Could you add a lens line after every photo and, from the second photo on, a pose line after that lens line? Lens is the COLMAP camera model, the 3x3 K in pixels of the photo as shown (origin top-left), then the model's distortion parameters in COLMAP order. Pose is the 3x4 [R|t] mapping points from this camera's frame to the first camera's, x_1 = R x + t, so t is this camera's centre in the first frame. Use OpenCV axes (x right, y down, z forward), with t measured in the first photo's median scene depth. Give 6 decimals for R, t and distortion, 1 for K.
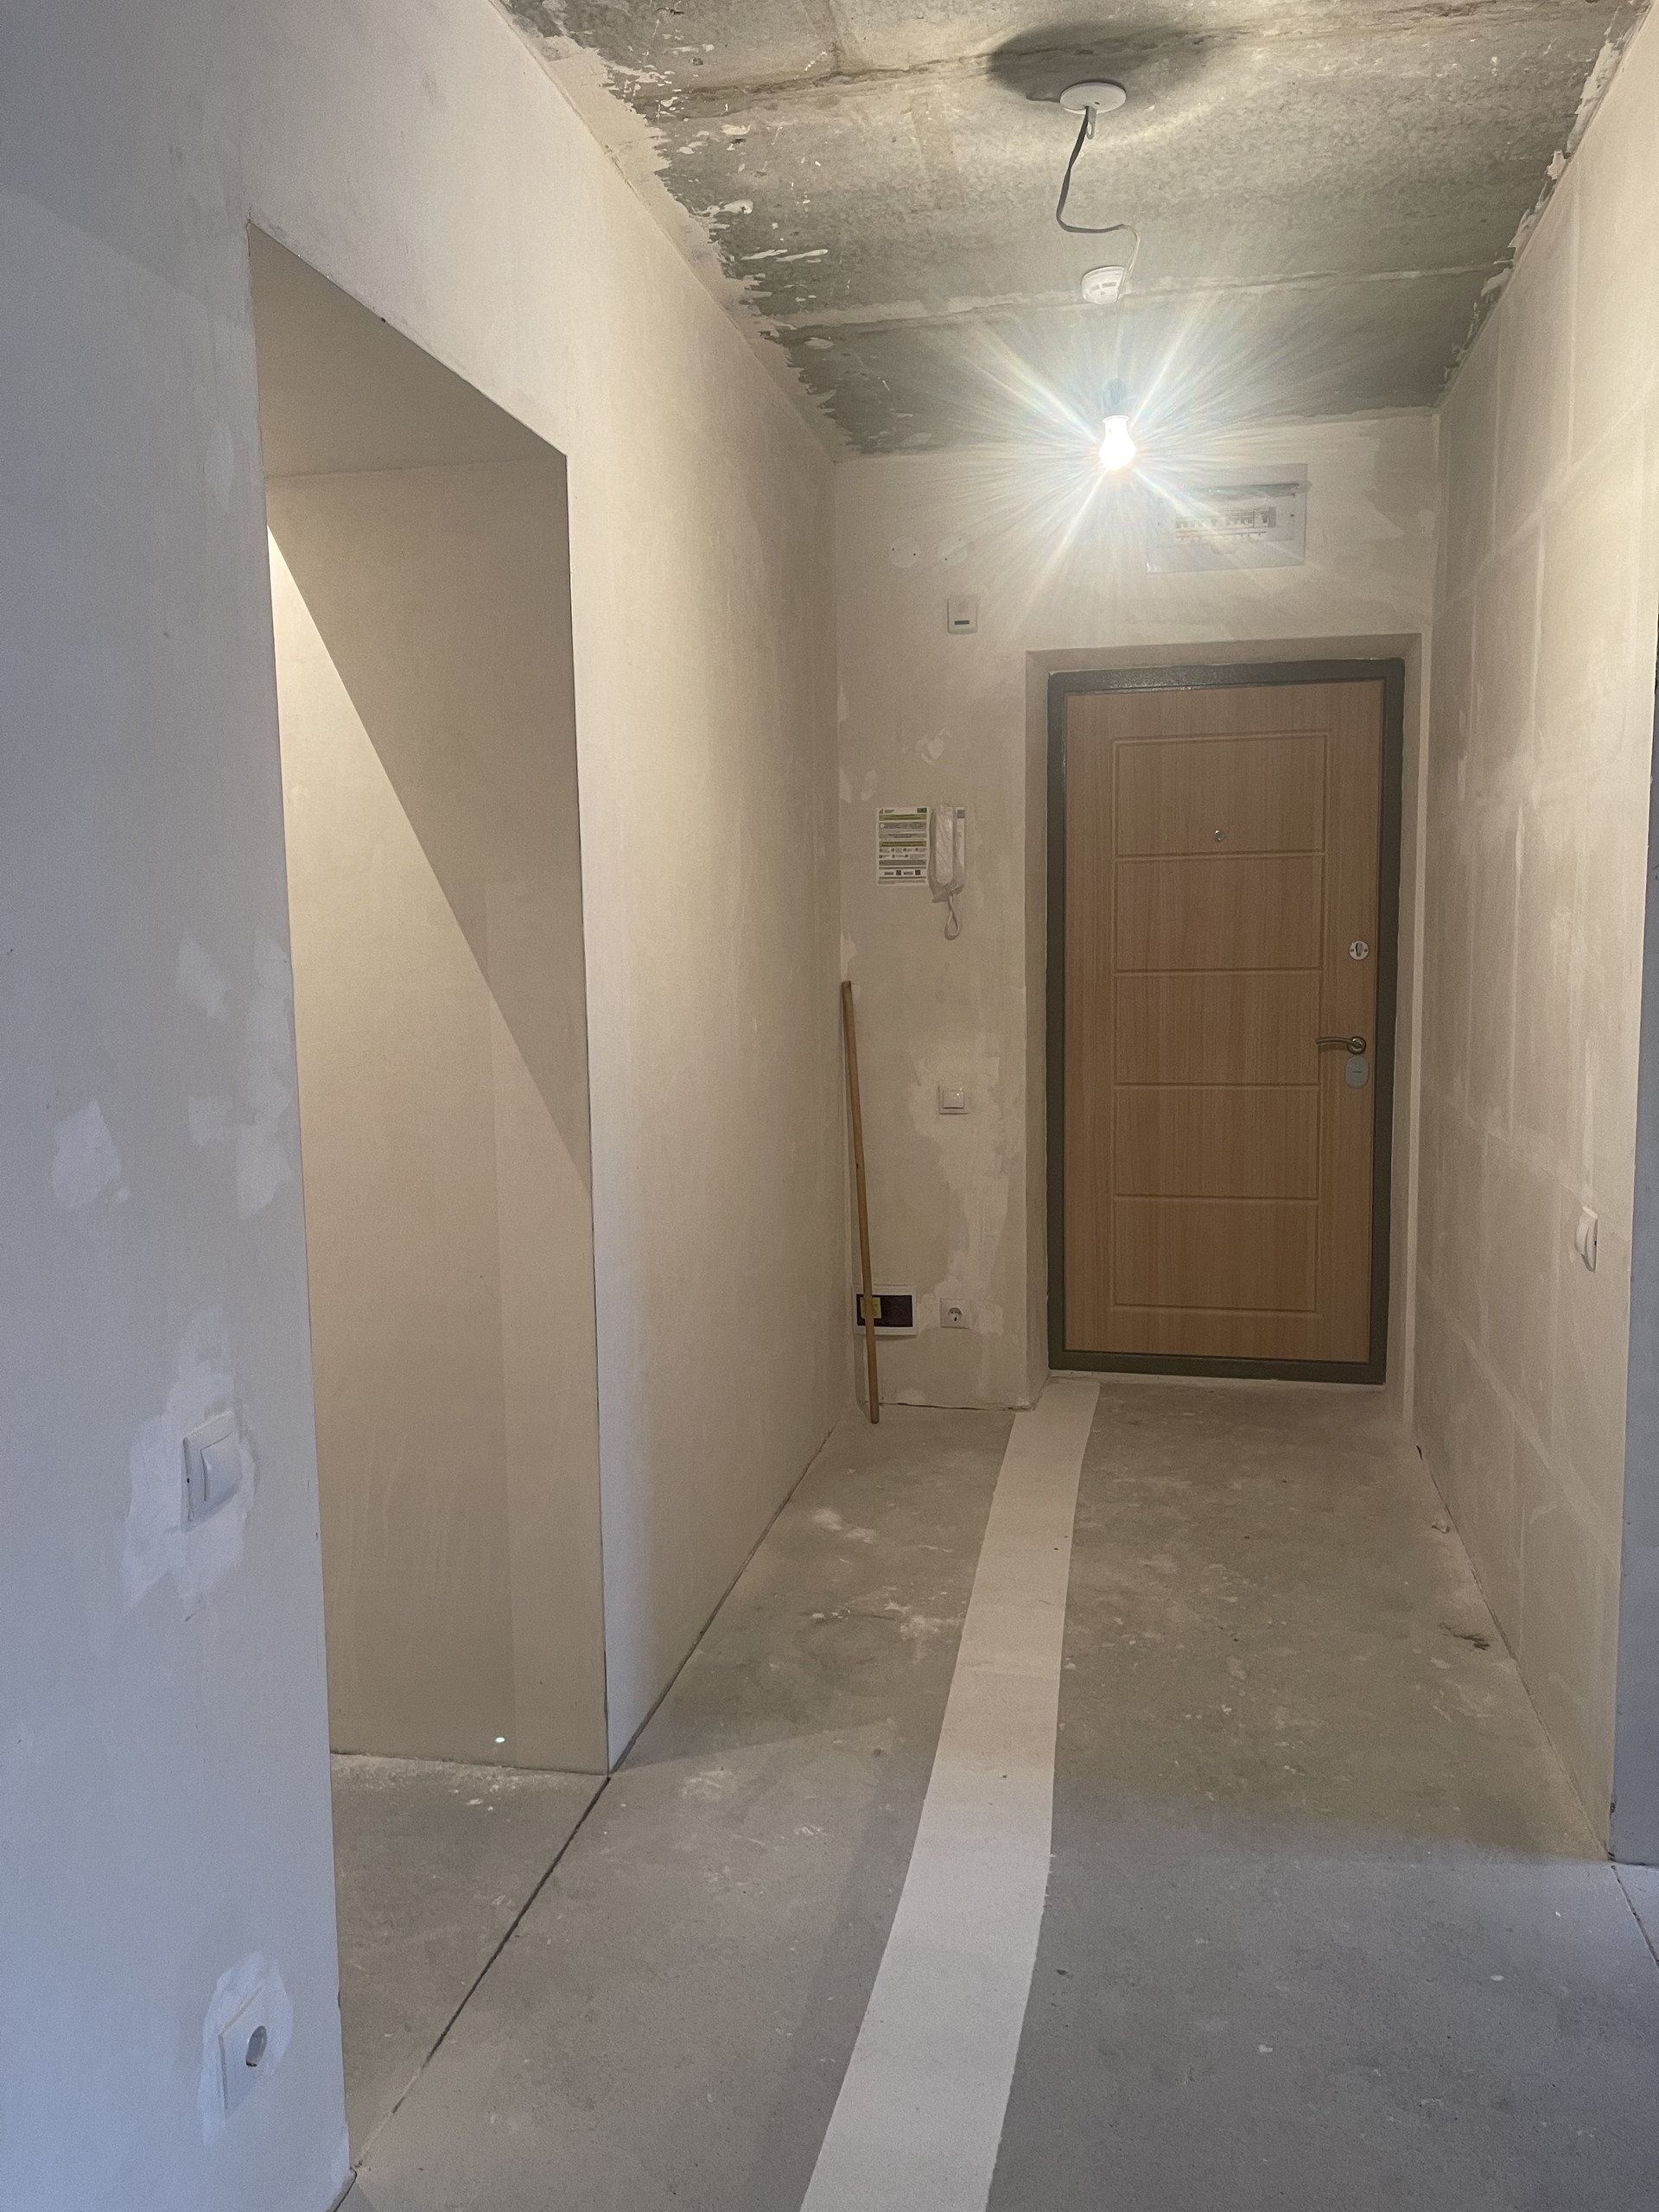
lens RADIAL K [[1660.6, 0, 829.5], [0, 1660.6, 1106.0], [0, 0, 1]] dist [-0.011774, -0.003612]
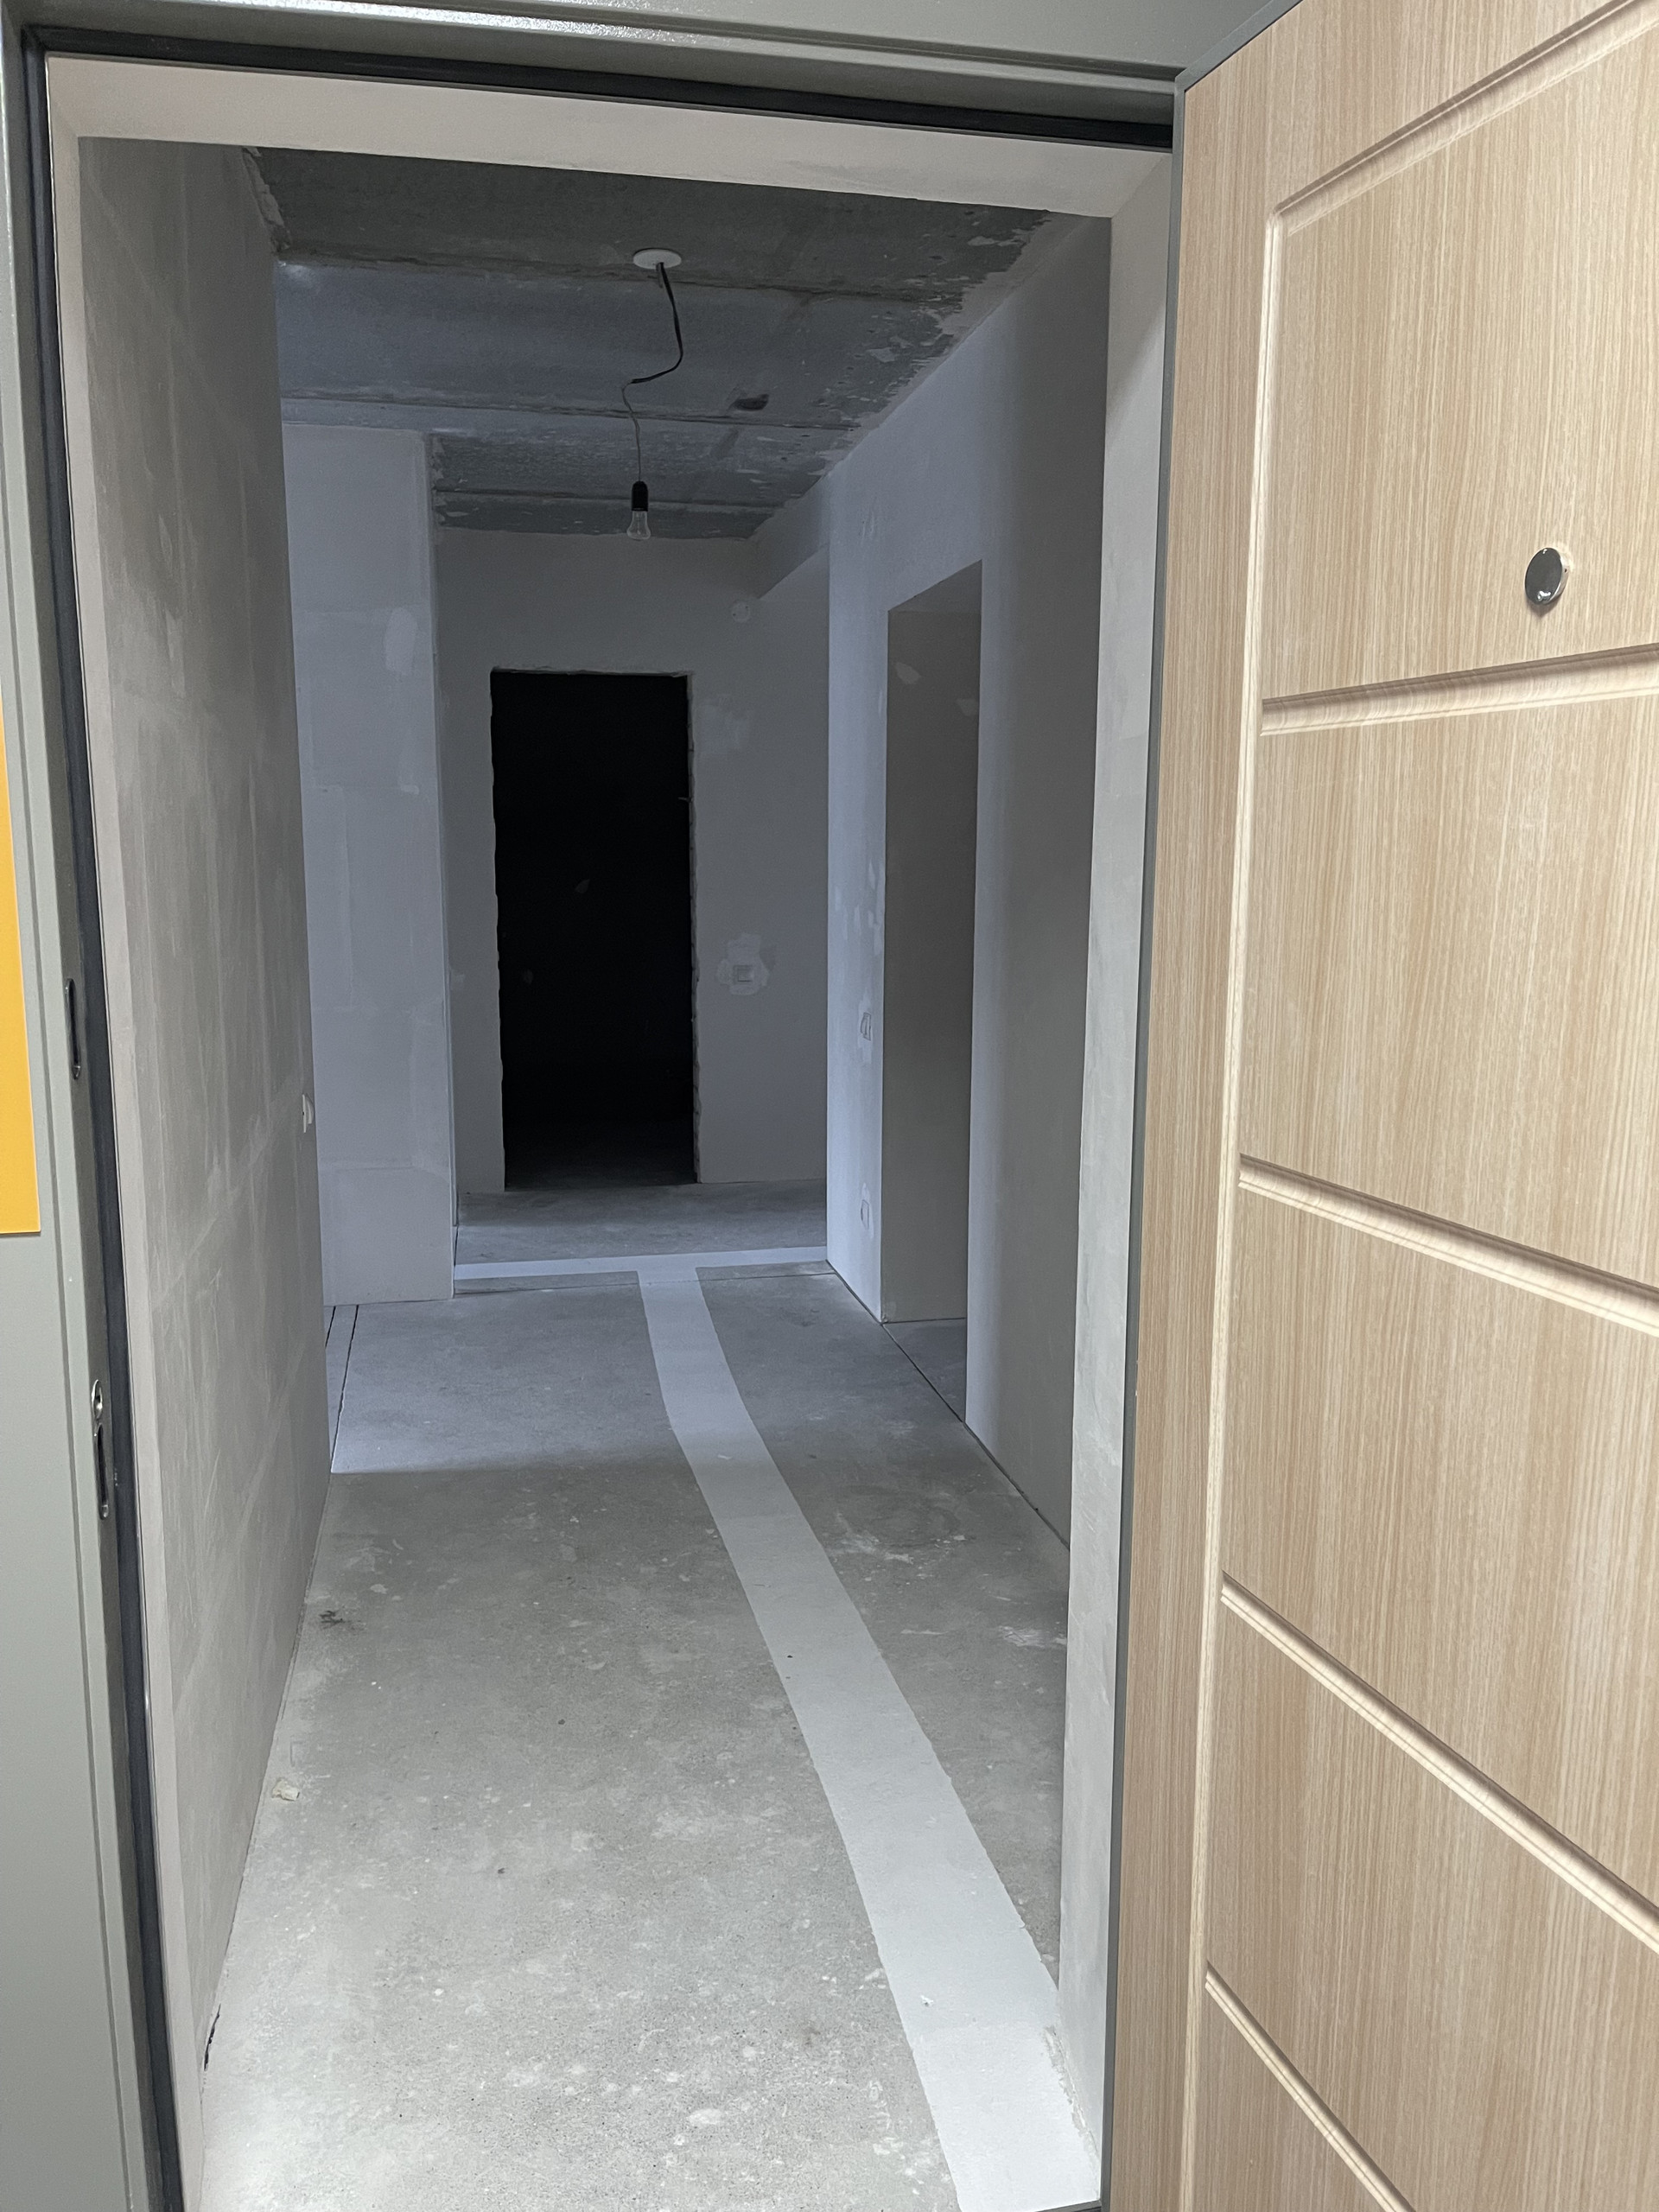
lens RADIAL K [[1660.6, 0, 829.5], [0, 1660.6, 1106.0], [0, 0, 1]] dist [-0.011774, -0.003612]
pose [[-0.916603, 0.078369, -0.392041, 0.477985], [-0.034967, 0.961127, 0.273882, -0.250760], [0.398266, 0.264750, -0.878232, 1.890636]]
